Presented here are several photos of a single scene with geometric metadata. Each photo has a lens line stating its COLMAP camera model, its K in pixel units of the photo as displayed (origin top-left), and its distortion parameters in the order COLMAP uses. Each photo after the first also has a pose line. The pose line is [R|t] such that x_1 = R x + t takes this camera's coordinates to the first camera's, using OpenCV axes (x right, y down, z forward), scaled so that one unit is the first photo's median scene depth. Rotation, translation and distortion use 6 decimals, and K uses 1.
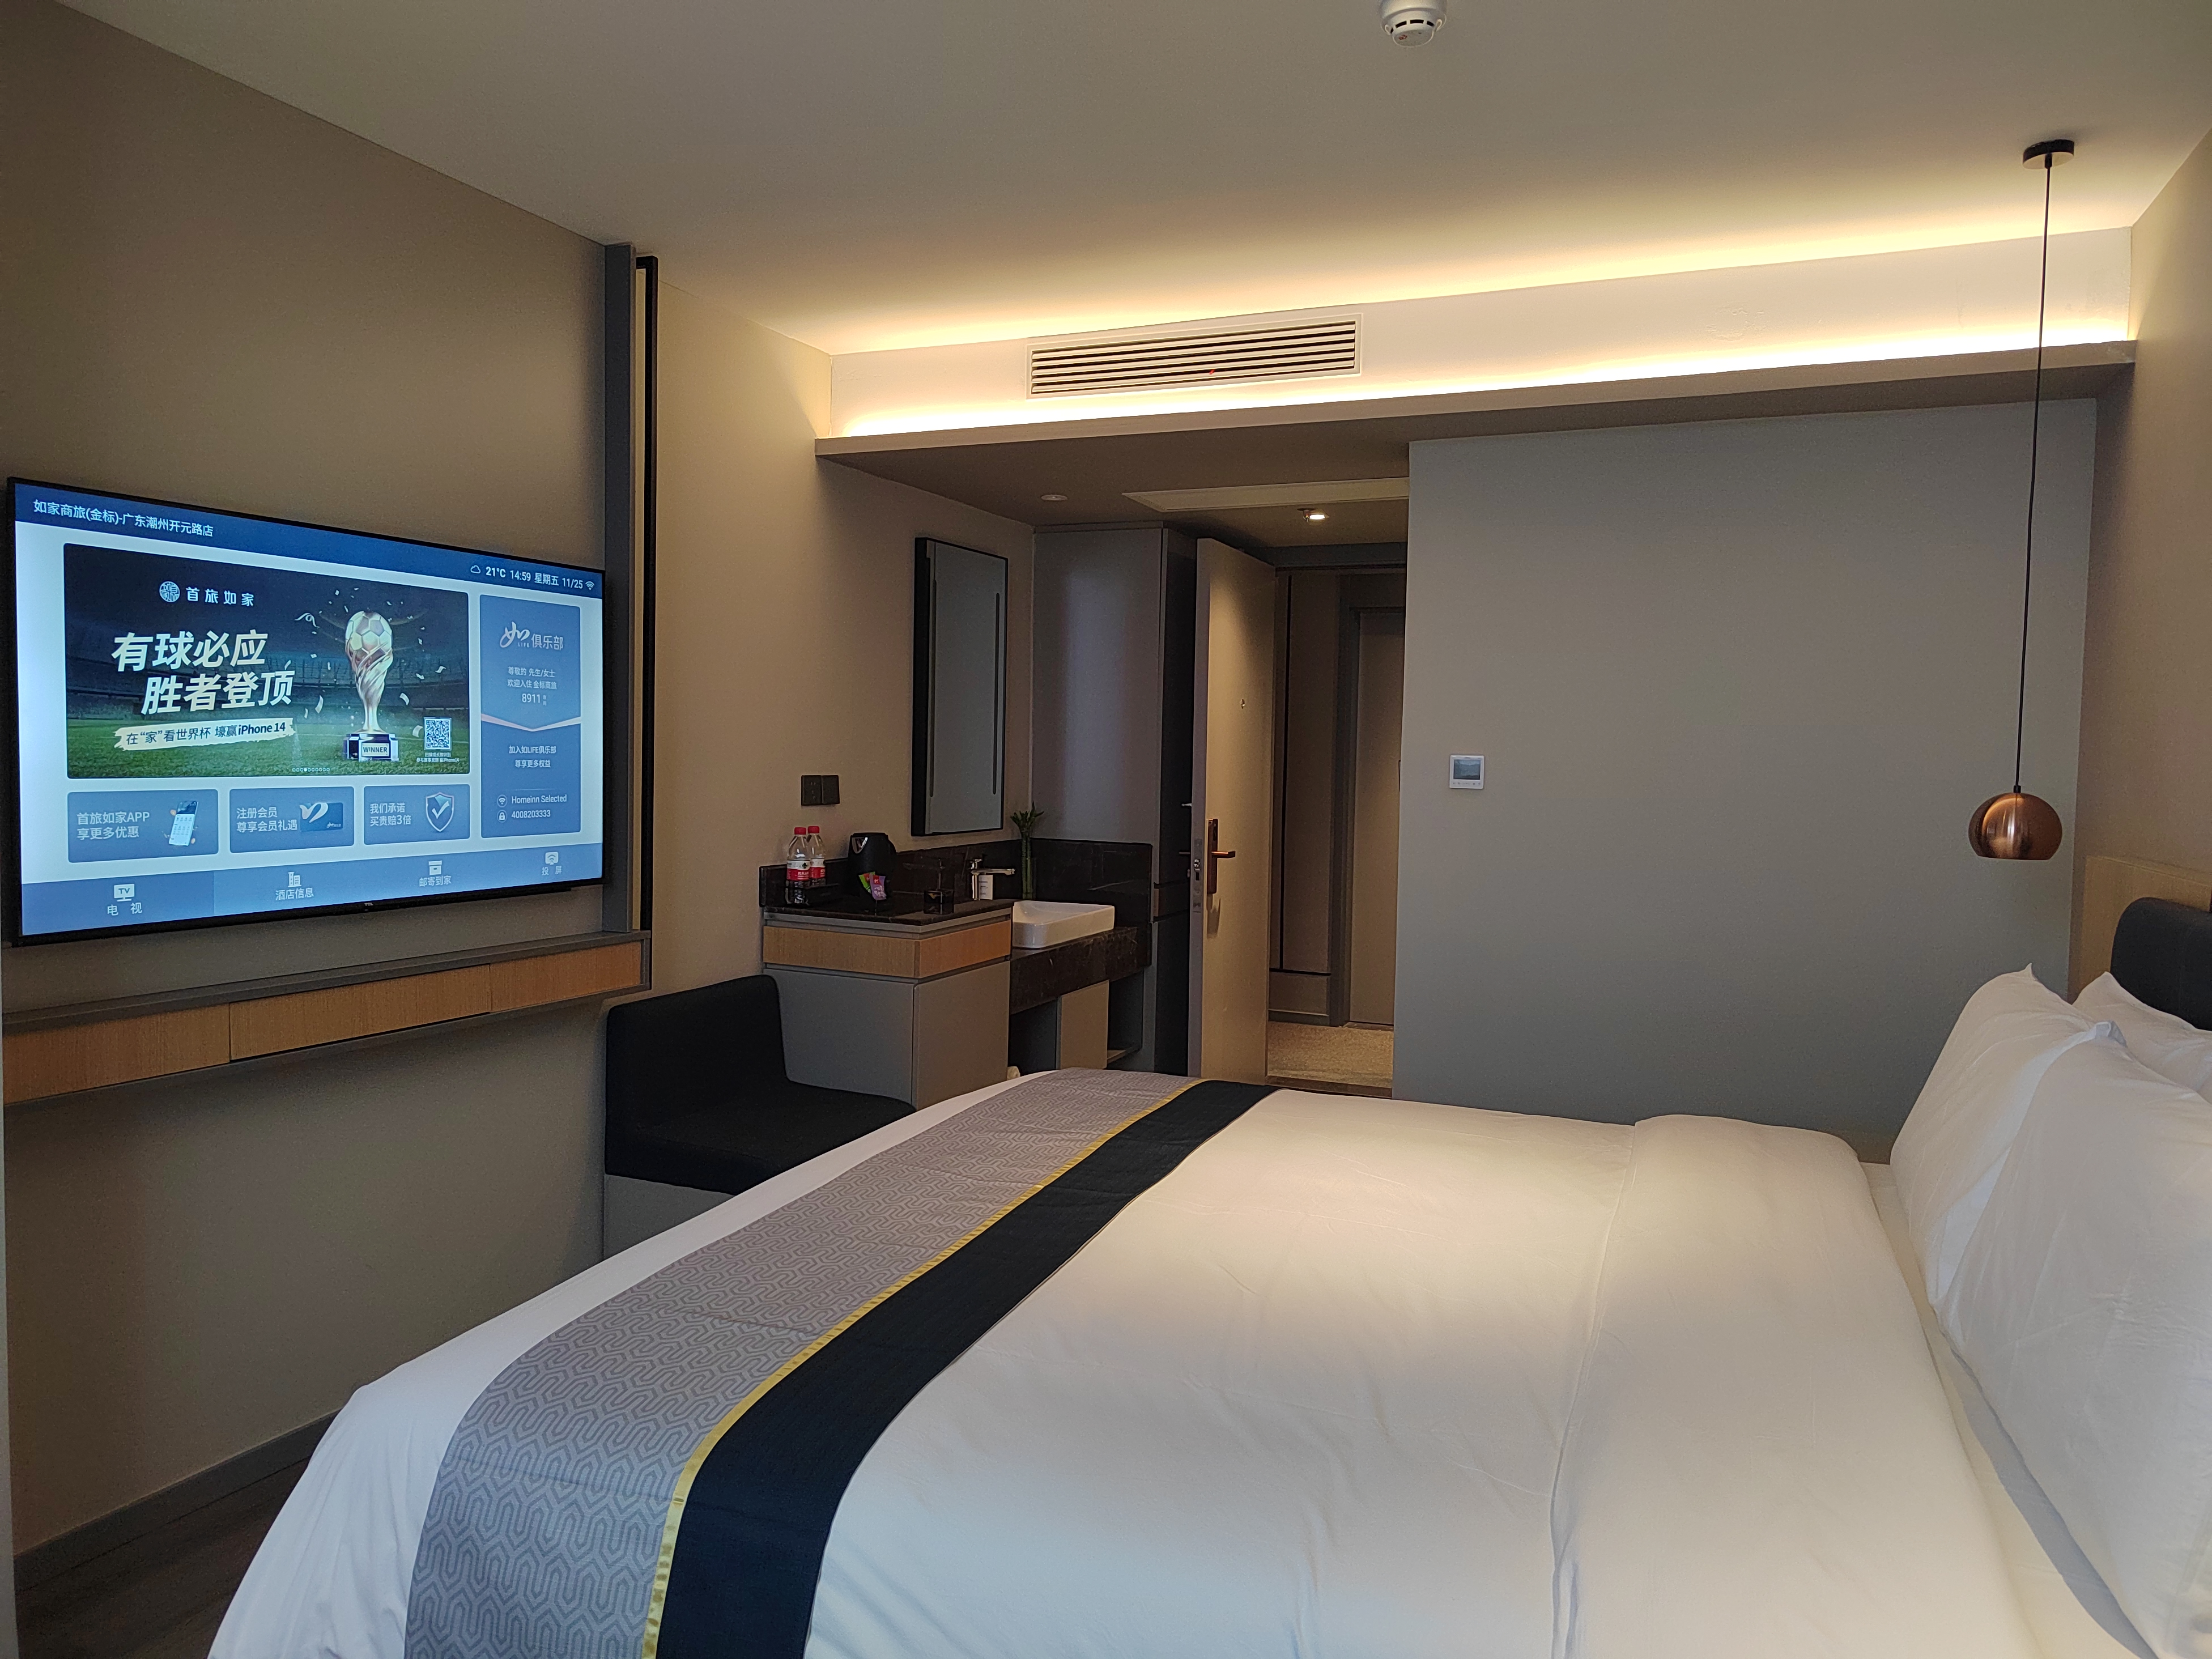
lens RADIAL K [[1513.1, 0, 1109.9], [0, 1513.1, 823.7], [0, 0, 1]] dist [0.047626, -0.057157]
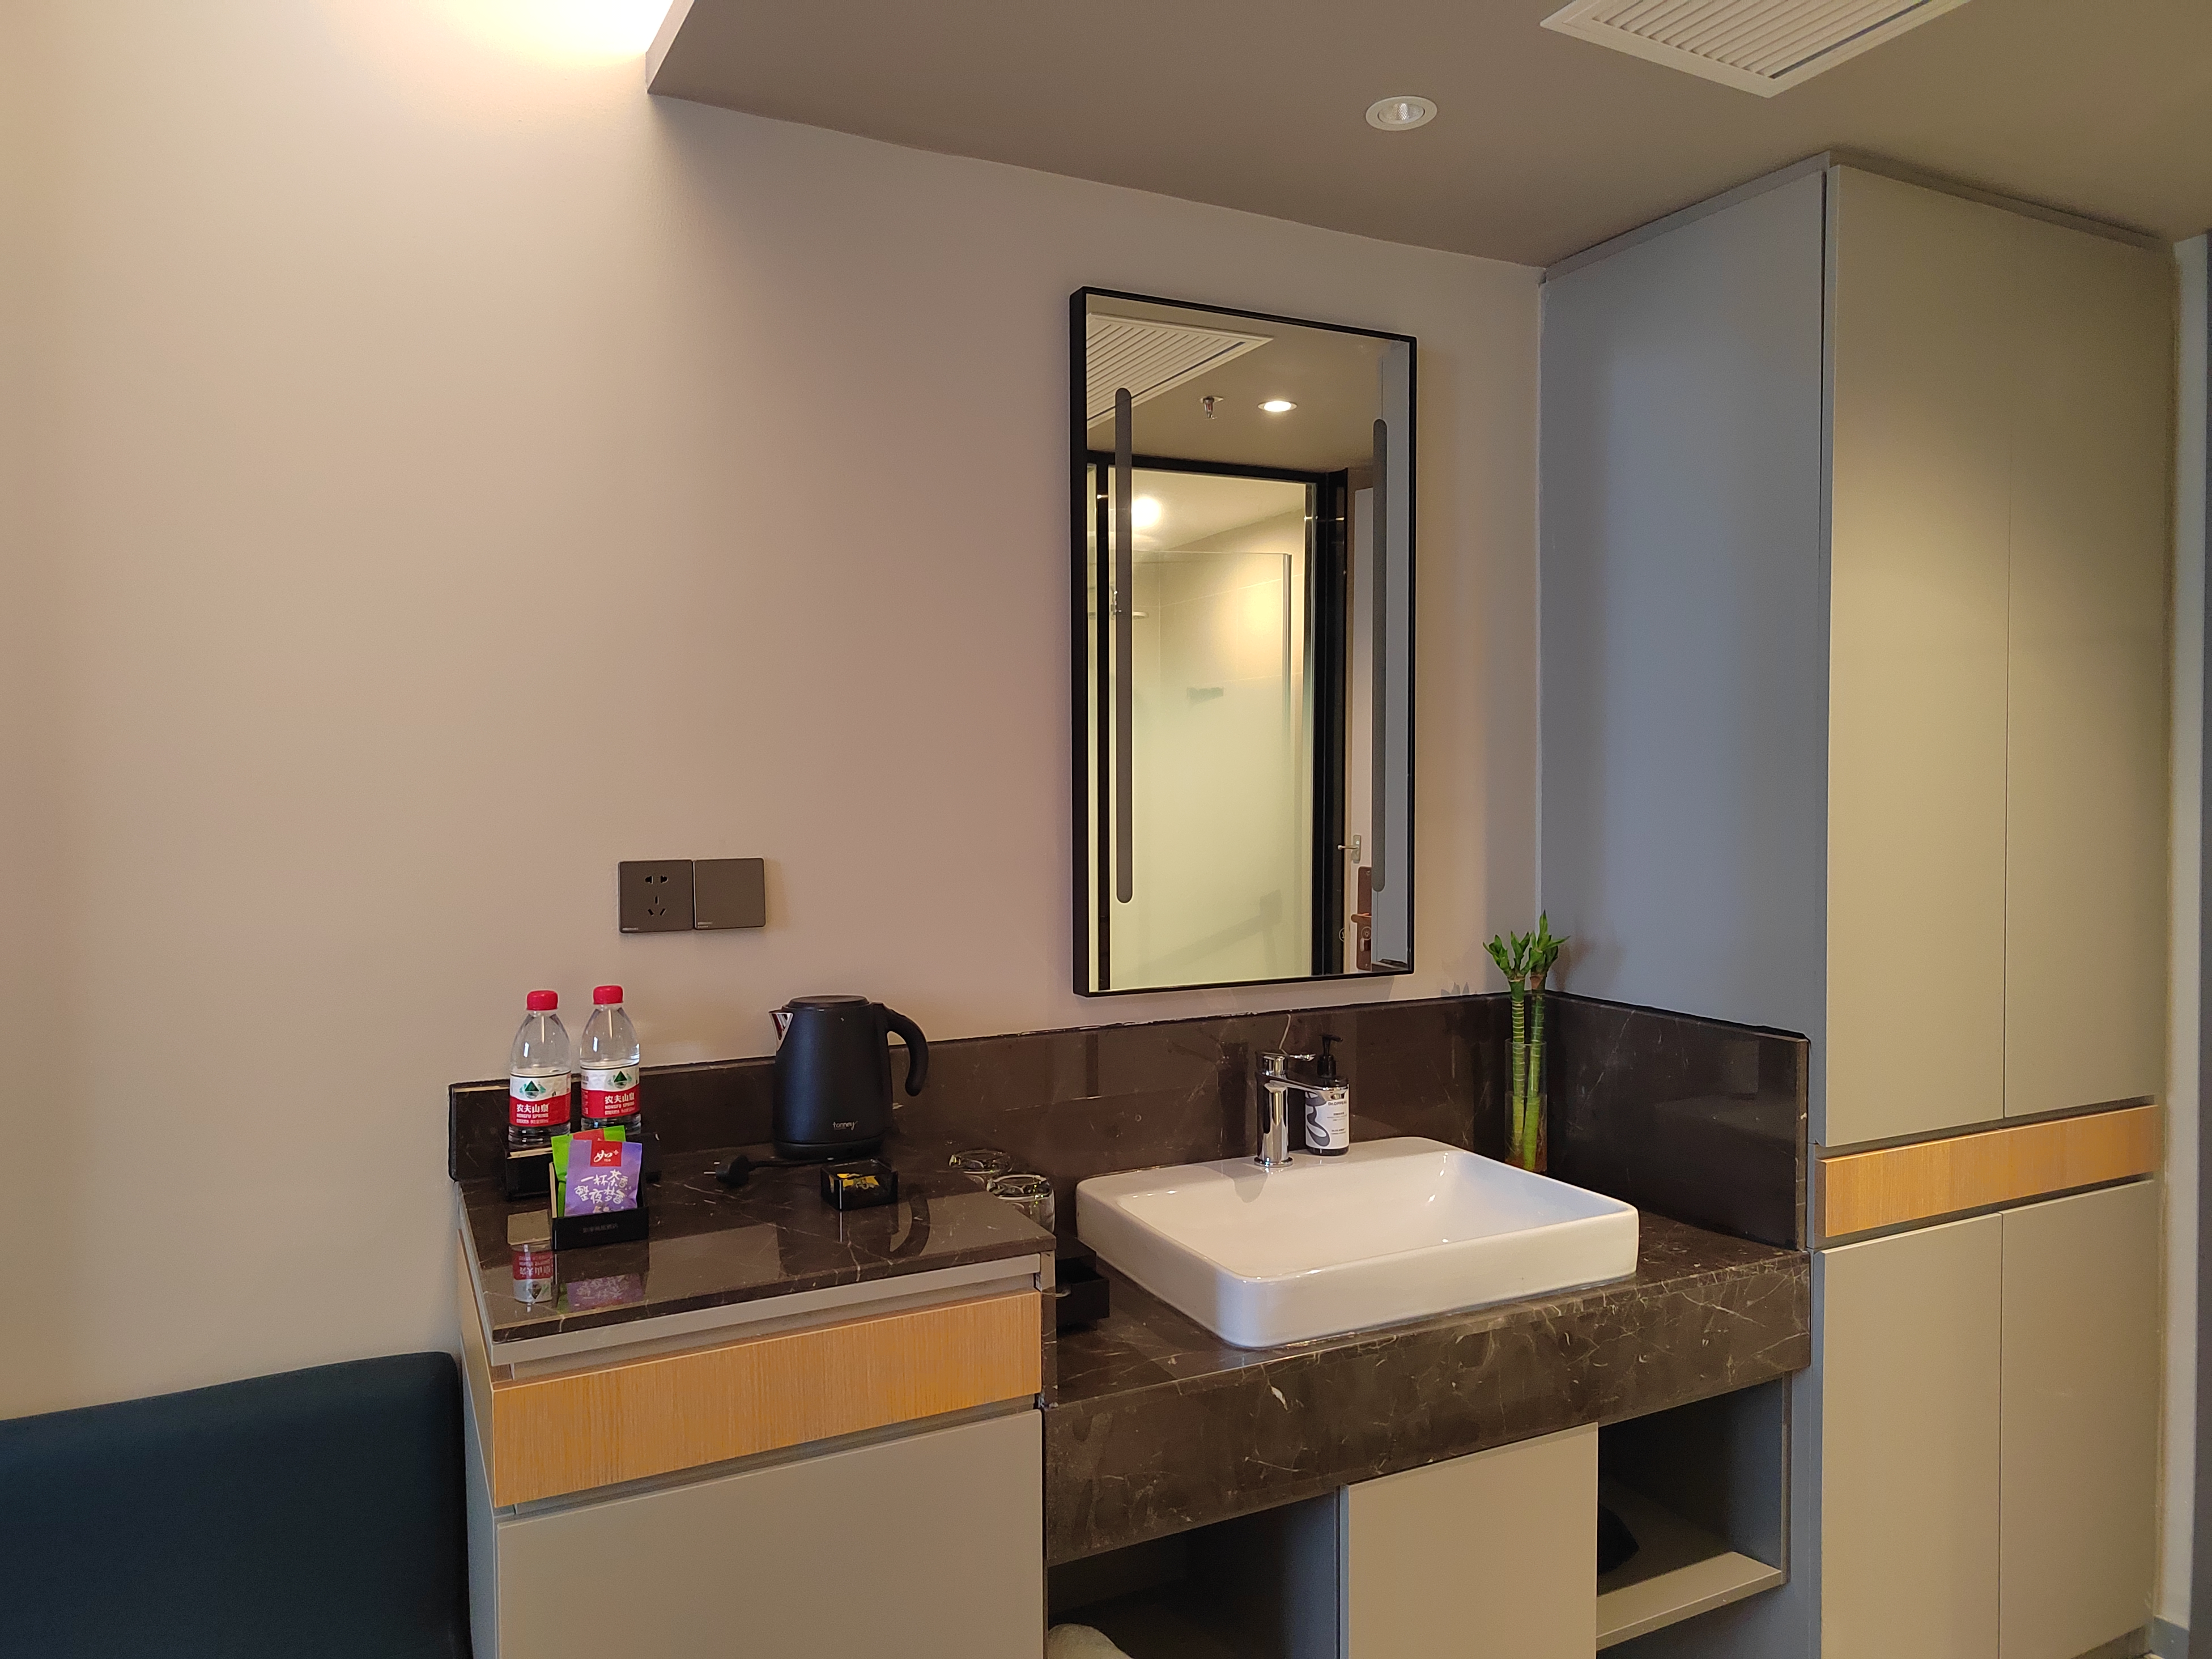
lens RADIAL K [[1513.1, 0, 1109.9], [0, 1513.1, 823.7], [0, 0, 1]] dist [0.047626, -0.057157]
pose [[0.773417, -0.006314, -0.633866, 0.137627], [-0.015969, 0.999439, -0.029441, -0.026399], [0.633696, 0.032892, 0.772882, 0.636518]]
